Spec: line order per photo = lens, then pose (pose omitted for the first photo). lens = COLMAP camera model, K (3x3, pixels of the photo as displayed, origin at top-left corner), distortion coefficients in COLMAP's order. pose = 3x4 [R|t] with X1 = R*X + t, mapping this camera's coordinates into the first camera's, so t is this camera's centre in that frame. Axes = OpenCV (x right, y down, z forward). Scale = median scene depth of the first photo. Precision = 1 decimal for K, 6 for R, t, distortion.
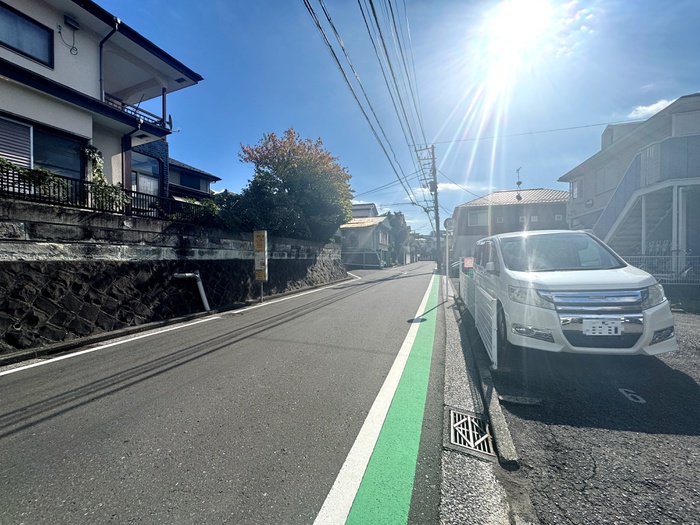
lens RADIAL K [[279.5, 0, 350.3], [0, 279.5, 260.5], [0, 0, 1]] dist [-0.002719, 0.000777]
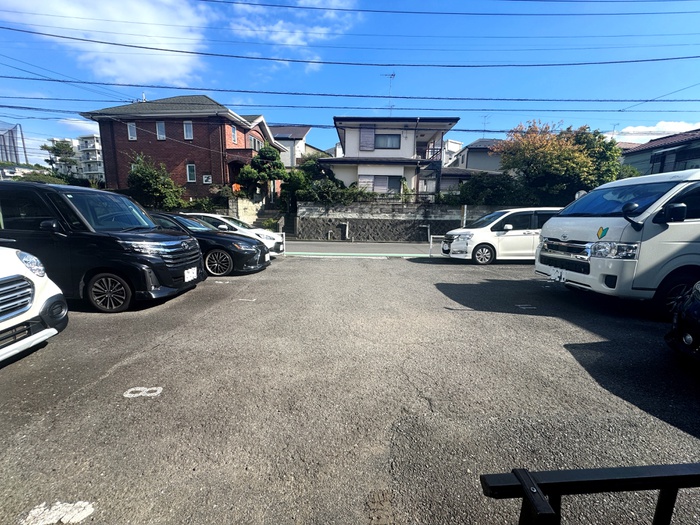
lens RADIAL K [[279.5, 0, 348.2], [0, 279.5, 262.5], [0, 0, 1]] dist [-0.002719, 0.000777]
pose [[0.337763, 0.165198, -0.926621, 1.614388], [-0.026518, 0.985757, 0.166075, -0.022220], [0.940858, -0.031522, 0.337332, -0.485776]]
